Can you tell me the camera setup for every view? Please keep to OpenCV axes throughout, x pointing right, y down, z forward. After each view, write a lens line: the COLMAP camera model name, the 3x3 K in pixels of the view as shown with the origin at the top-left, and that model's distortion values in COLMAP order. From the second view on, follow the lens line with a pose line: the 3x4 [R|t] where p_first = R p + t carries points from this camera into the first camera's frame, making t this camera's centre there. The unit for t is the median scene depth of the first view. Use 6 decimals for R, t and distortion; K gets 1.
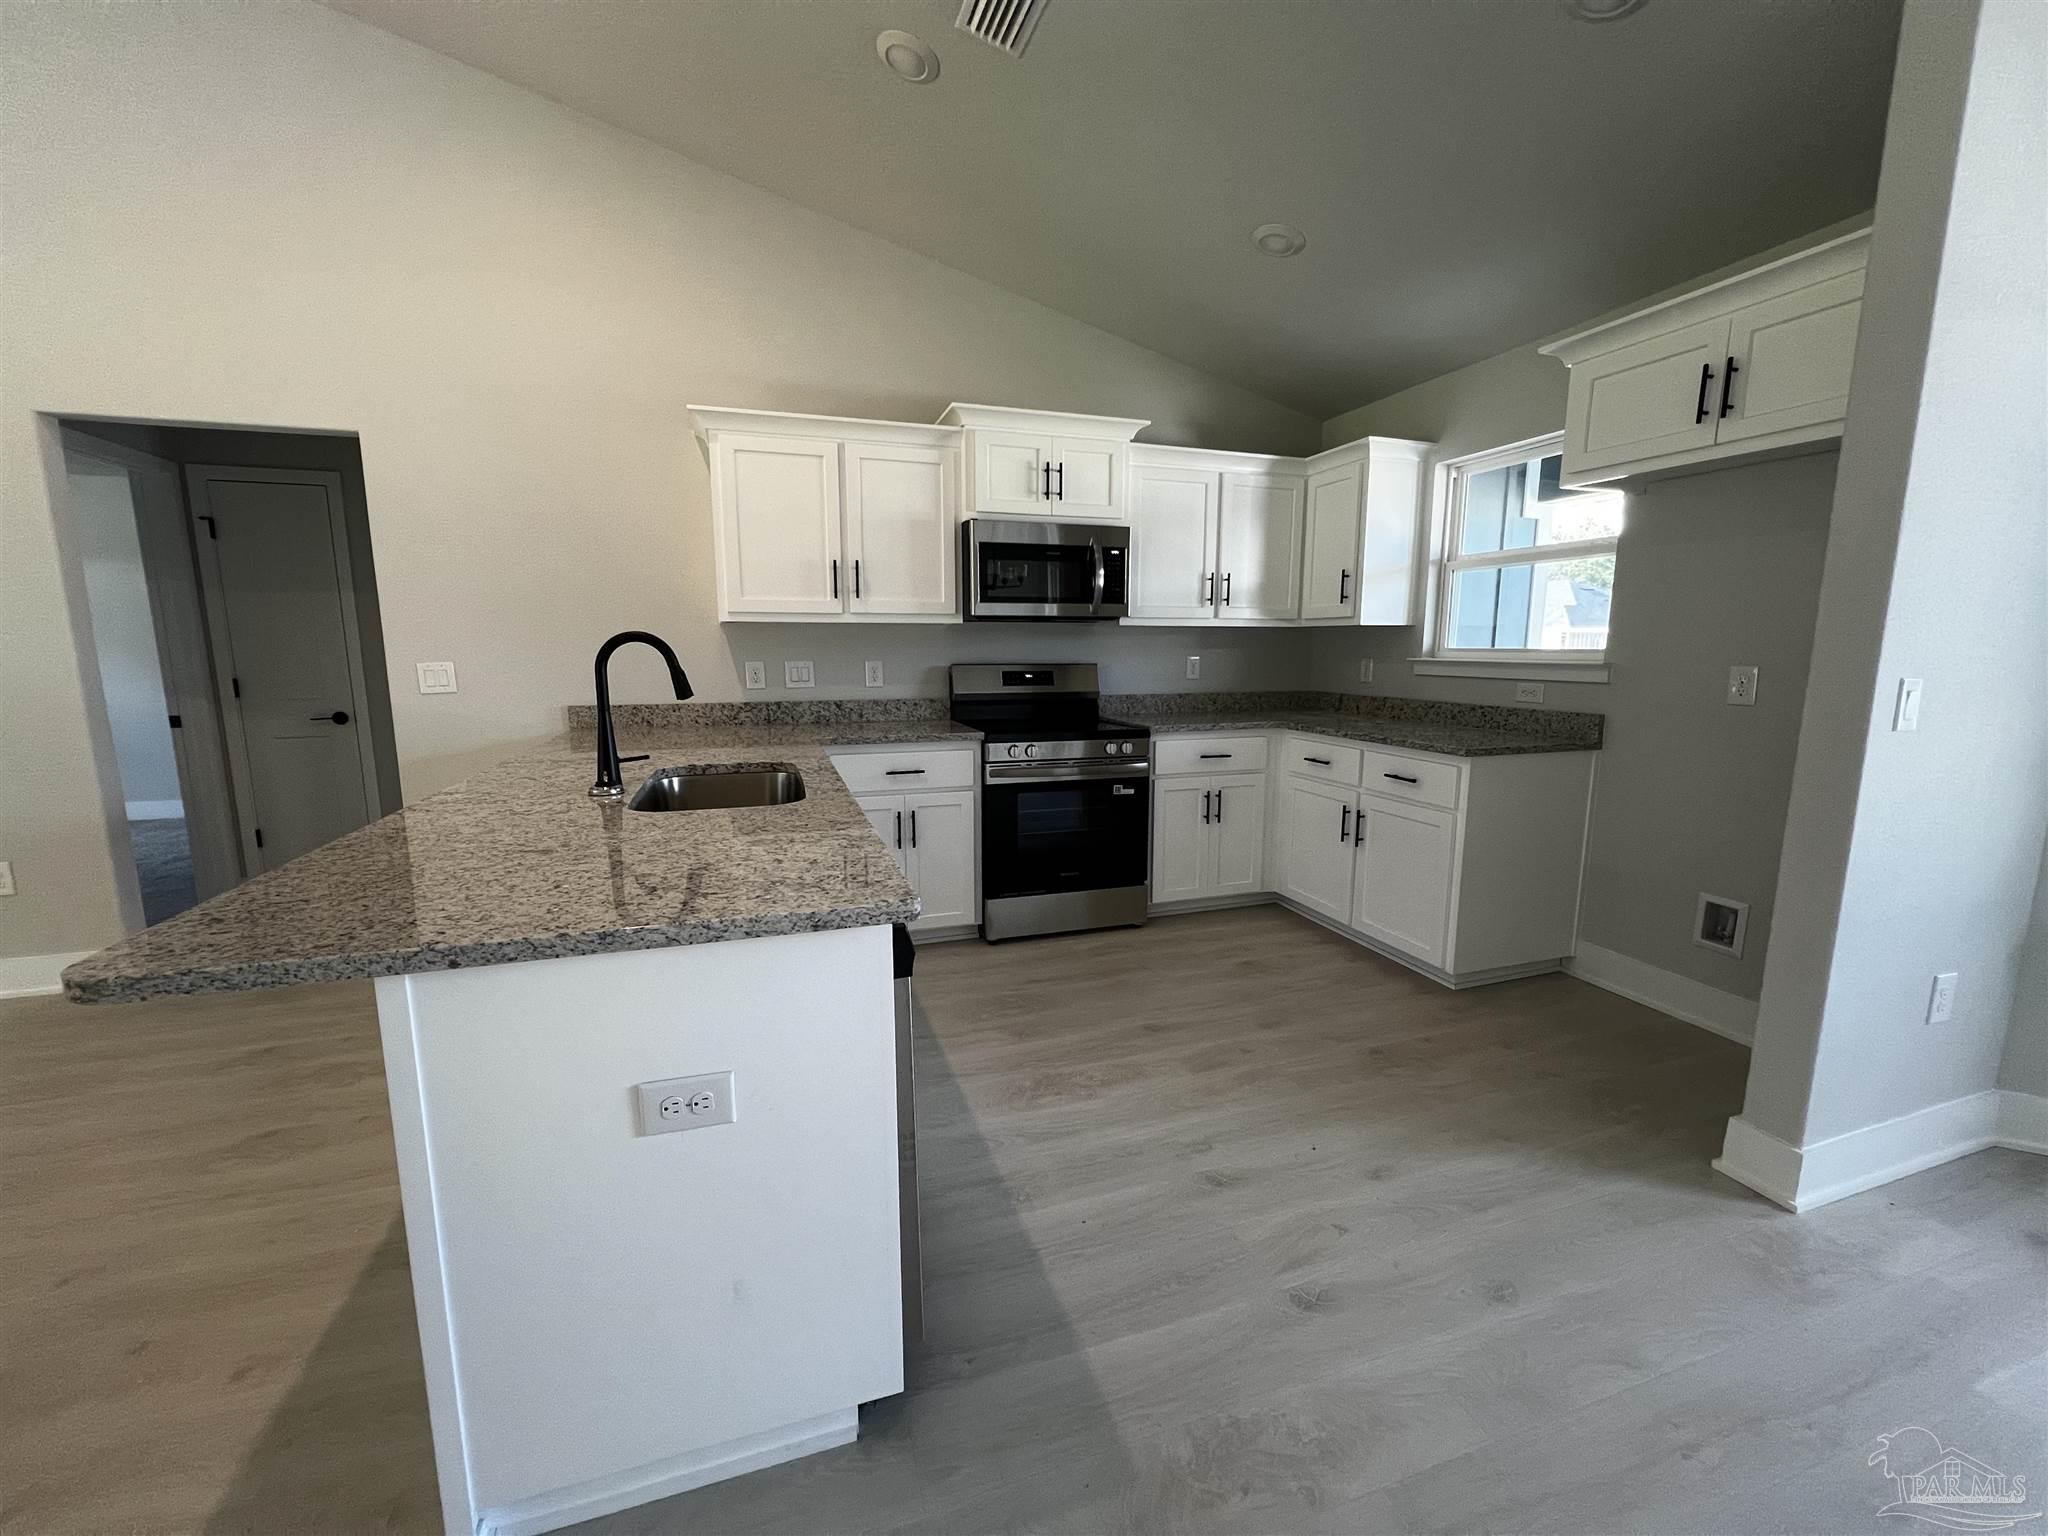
lens RADIAL K [[818.9, 0, 1023.7], [0, 818.9, 767.9], [0, 0, 1]] dist [-0.002212, -0.000118]
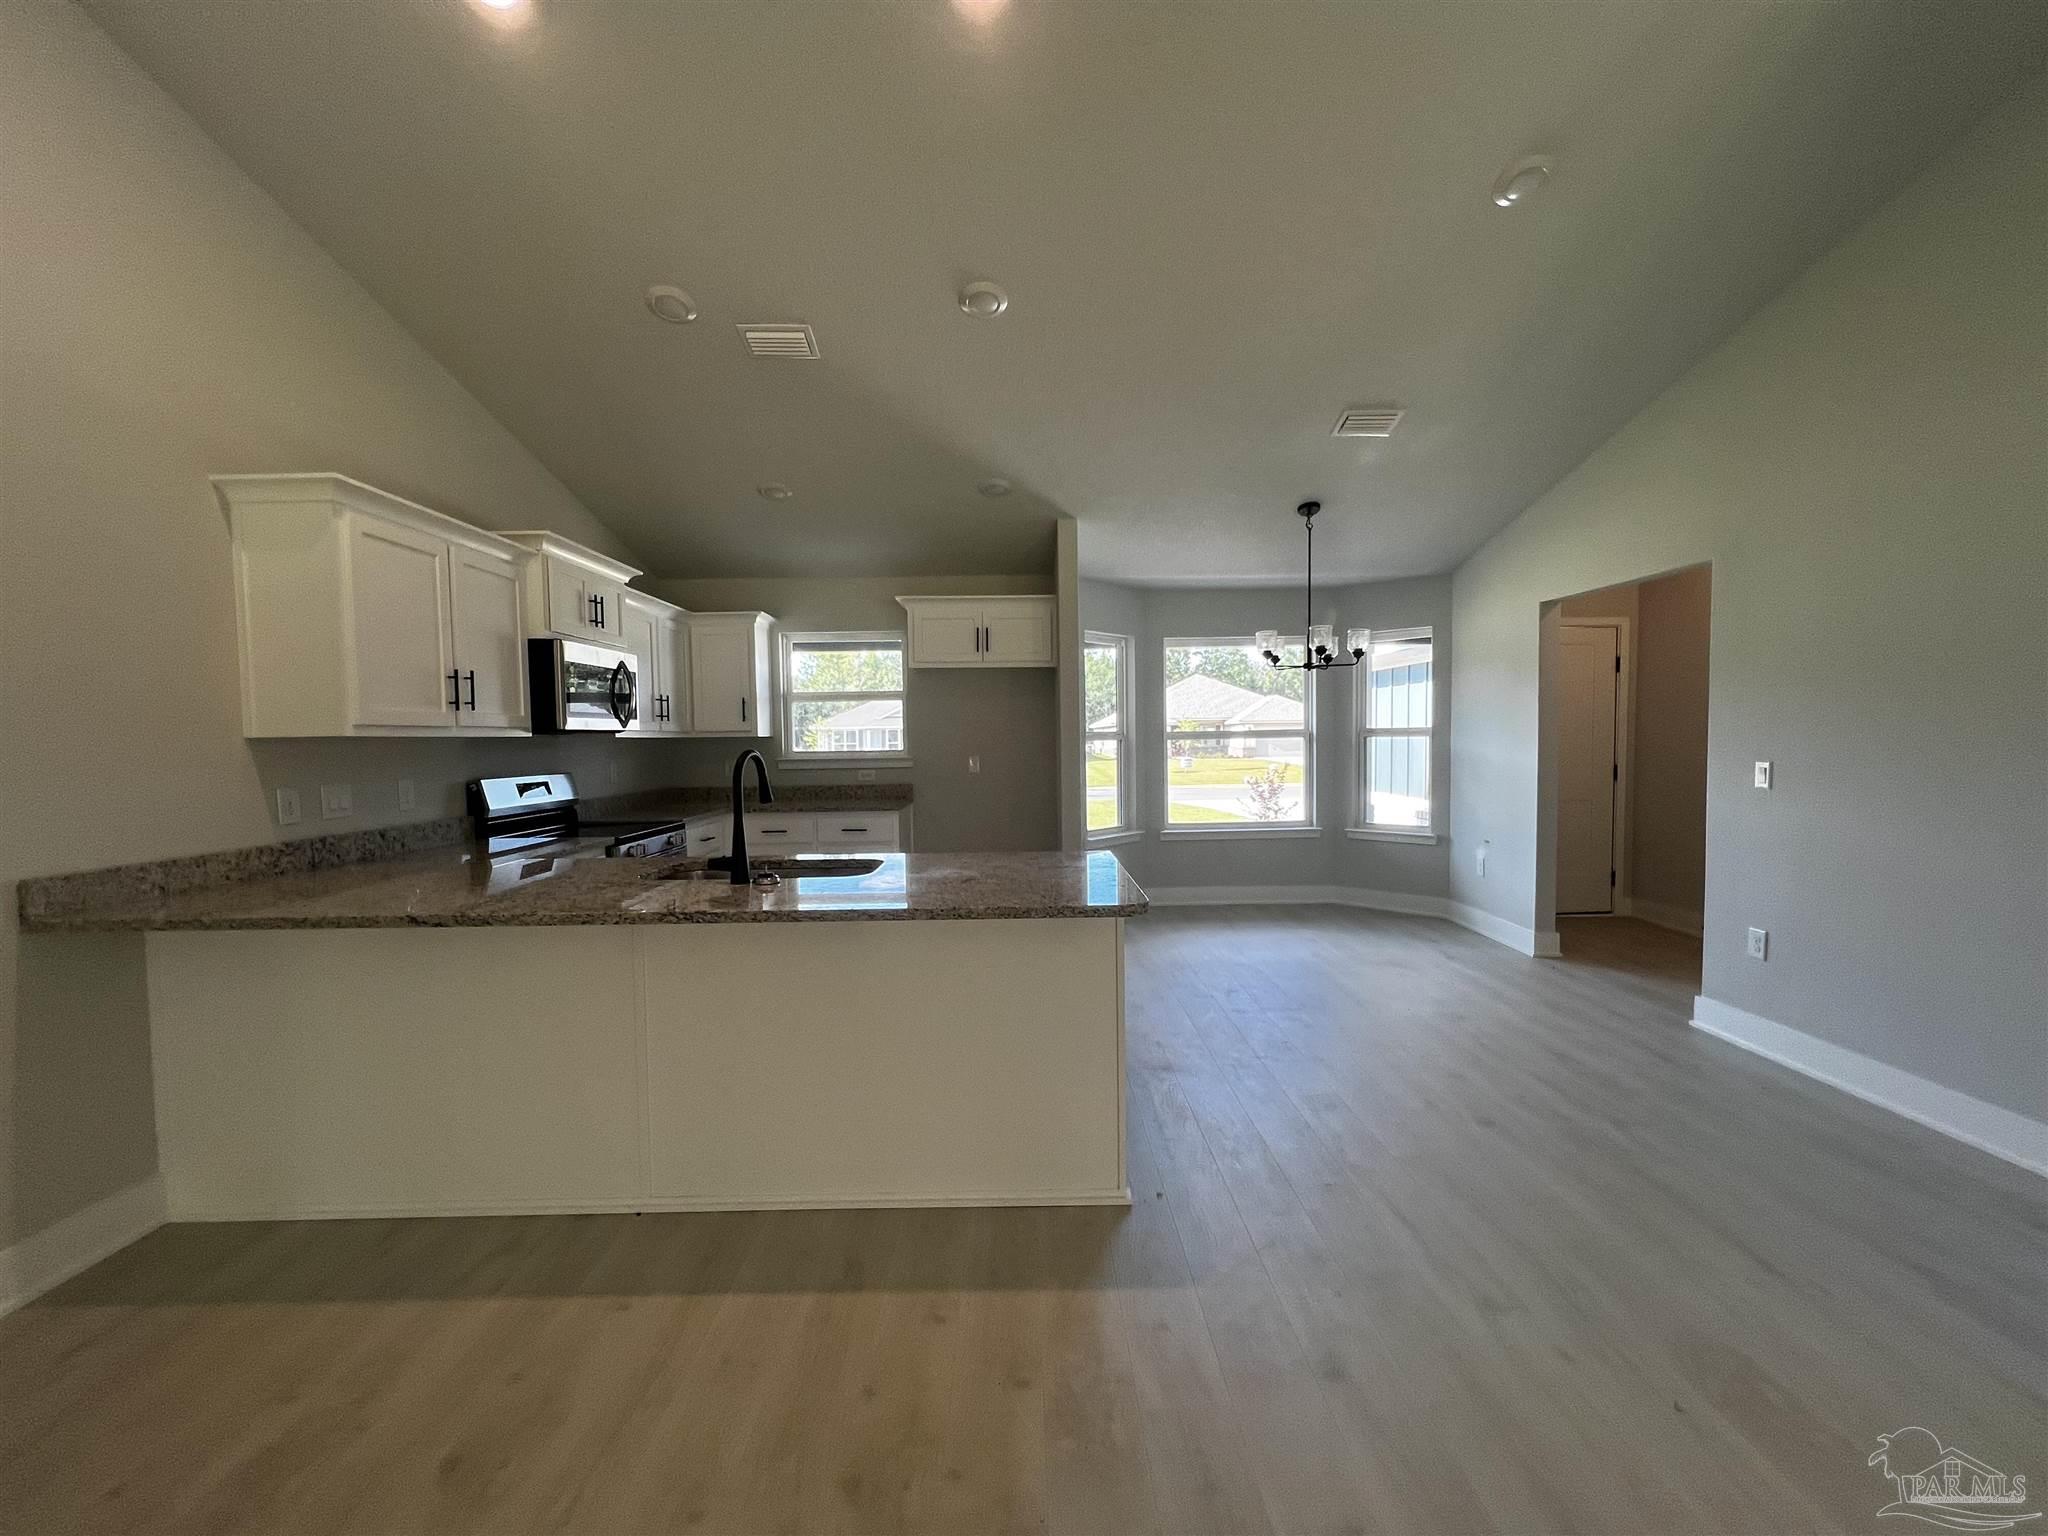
lens RADIAL K [[821.9, 0, 1023.8], [0, 821.9, 772.8], [0, 0, 1]] dist [0.000477, 0.000019]
pose [[0.303045, -0.045355, 0.951896, -0.842705], [0.158078, 0.987421, -0.003278, -0.034974], [-0.939774, 0.151467, 0.306403, 0.136095]]
